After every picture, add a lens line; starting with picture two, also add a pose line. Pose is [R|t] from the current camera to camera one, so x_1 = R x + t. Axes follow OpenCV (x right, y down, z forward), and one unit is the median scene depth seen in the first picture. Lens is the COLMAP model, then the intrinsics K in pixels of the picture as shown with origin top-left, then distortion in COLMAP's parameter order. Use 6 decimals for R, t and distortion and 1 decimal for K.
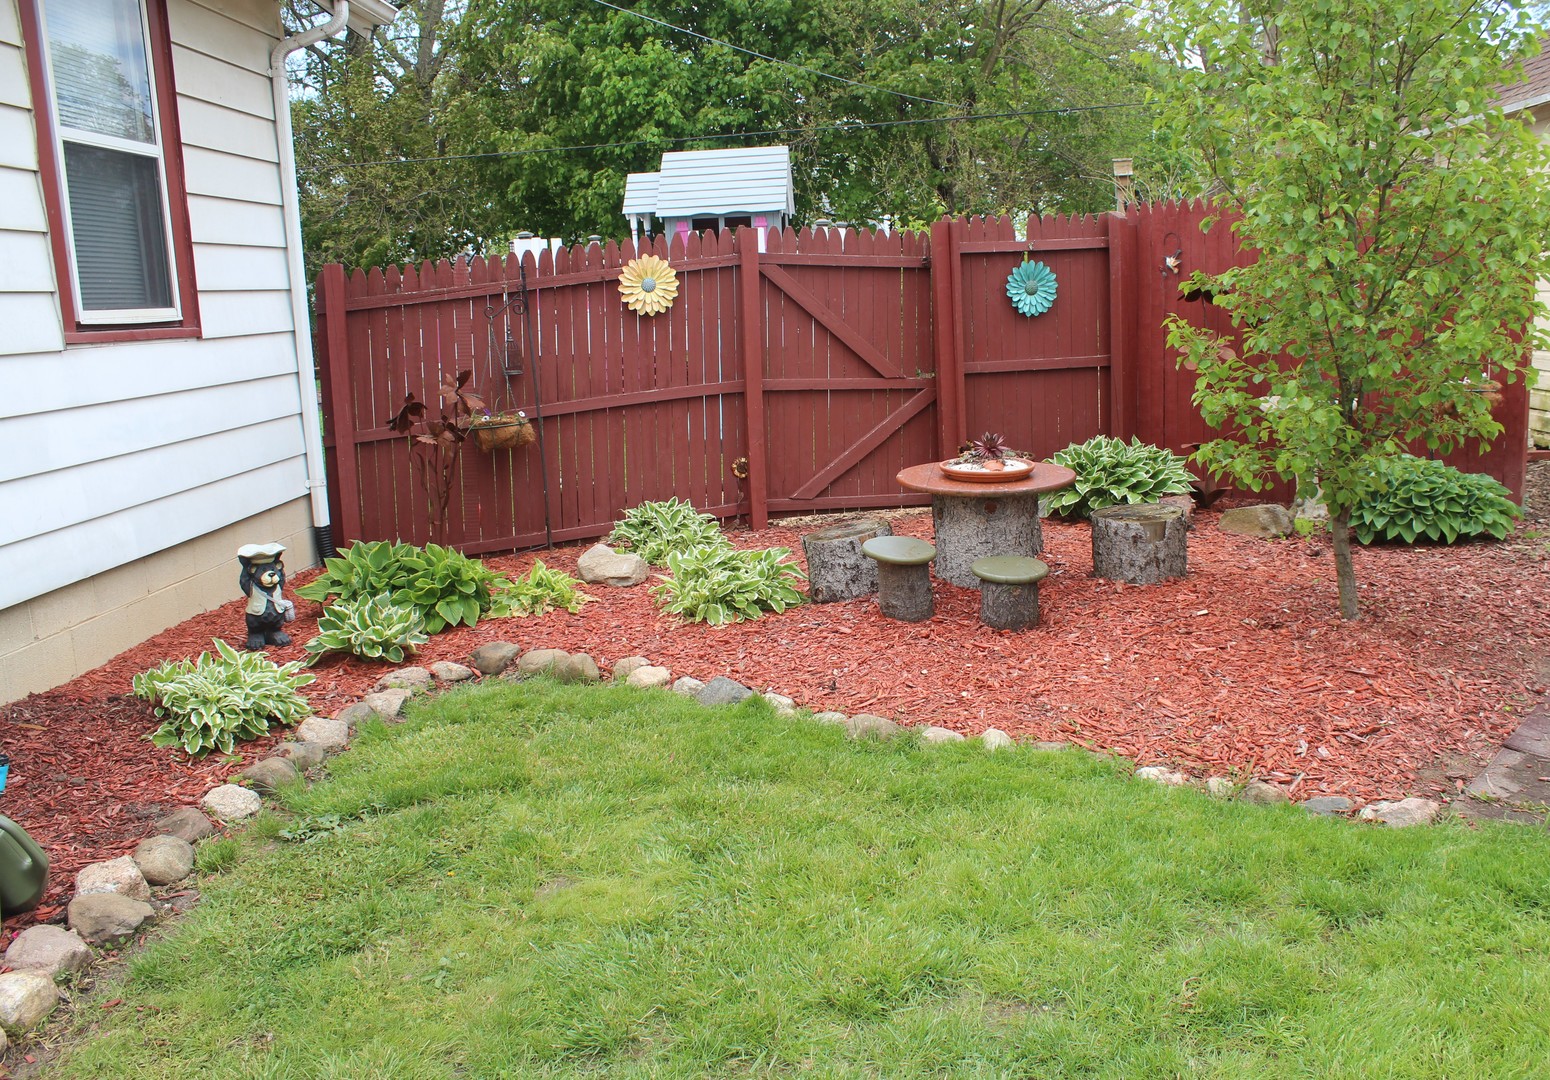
lens RADIAL K [[1299.1, 0, 729.3], [0, 1299.1, 538.7], [0, 0, 1]] dist [-0.129358, 0.144676]
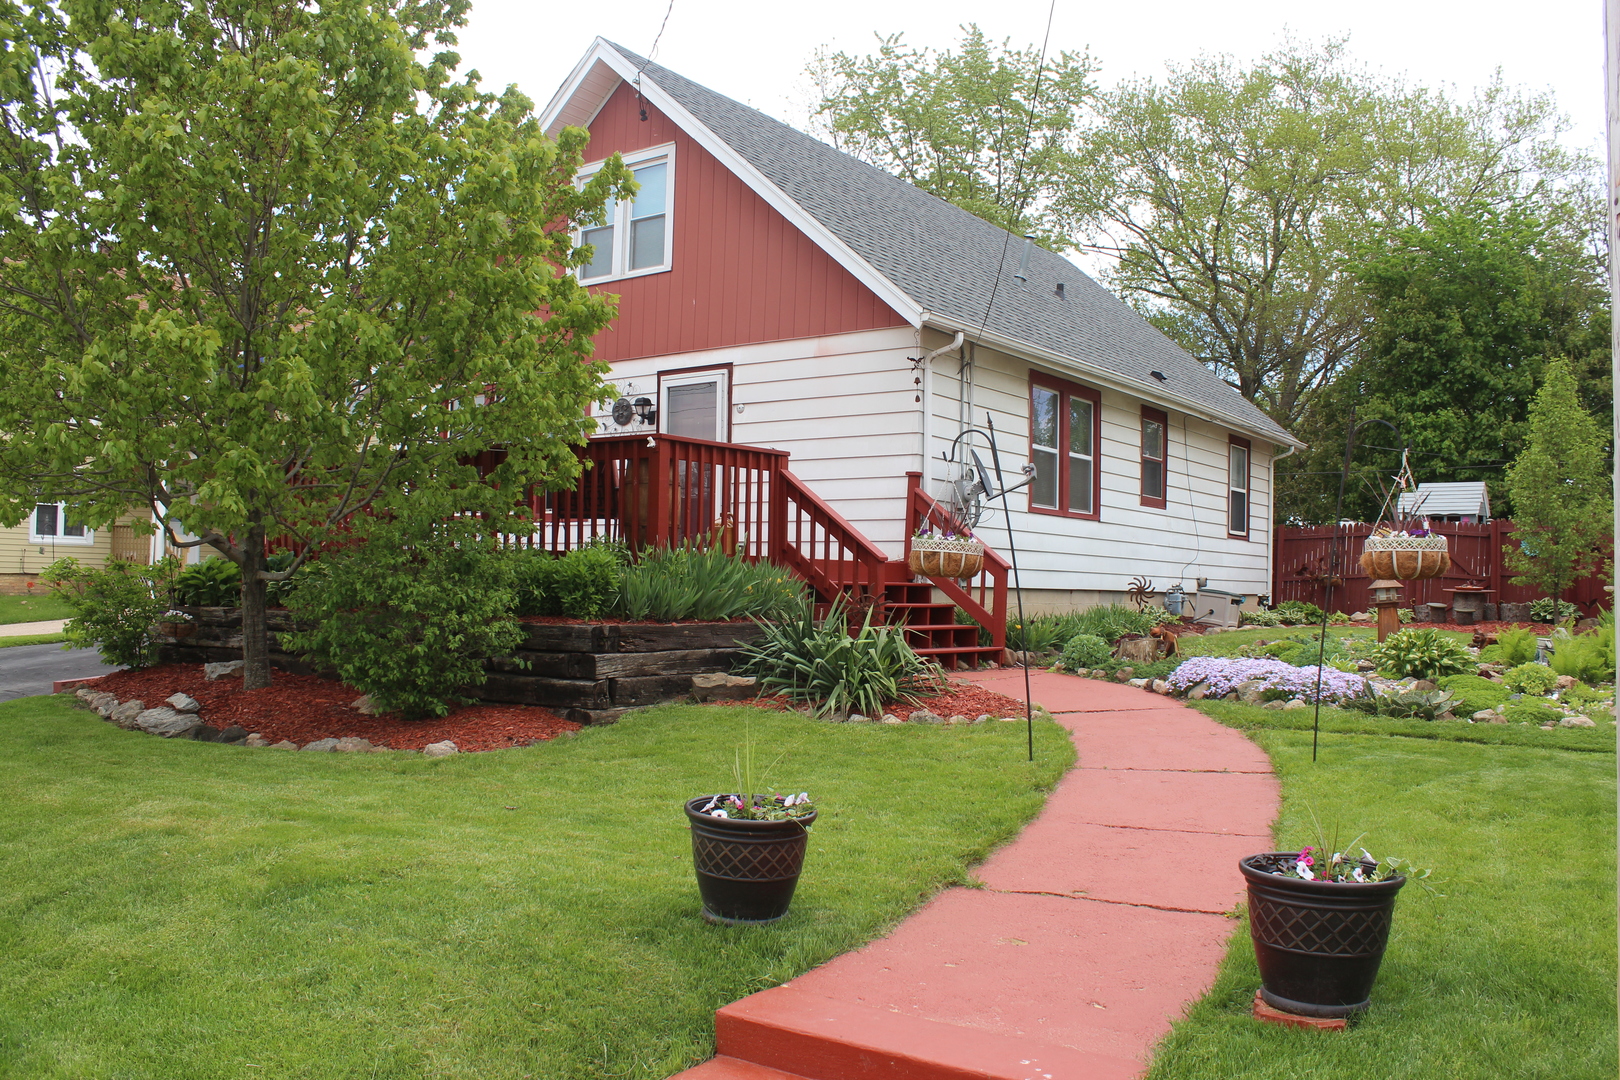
lens RADIAL K [[1350.7, 0, 806.9], [0, 1350.7, 574.1], [0, 0, 1]] dist [-0.184613, 0.184350]
pose [[0.844500, 0.063214, -0.531812, 0.463472], [-0.160837, 0.977107, -0.139259, 0.572895], [0.510834, 0.203139, 0.835334, -2.404178]]
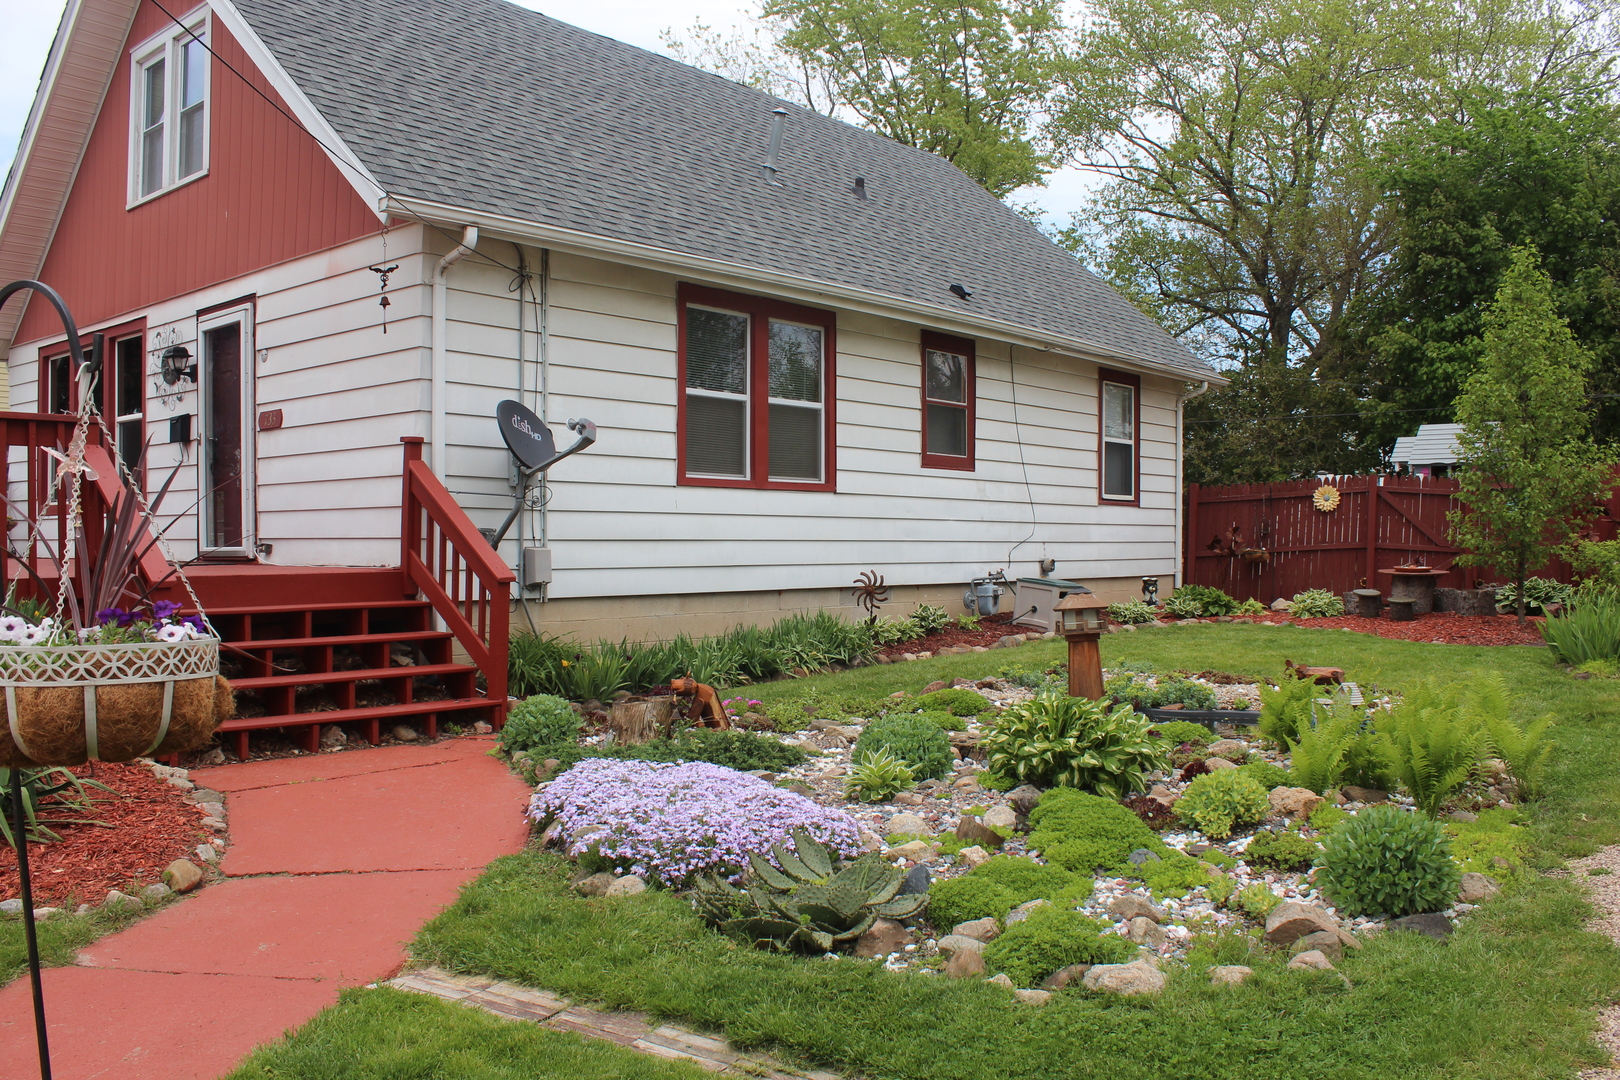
lens RADIAL K [[1350.7, 0, 806.9], [0, 1350.7, 574.1], [0, 0, 1]] dist [-0.184613, 0.184350]
pose [[0.799715, 0.067568, -0.596565, 0.654506], [-0.152857, 0.983817, -0.093480, 0.320802], [0.580595, 0.165946, 0.797102, -1.495681]]
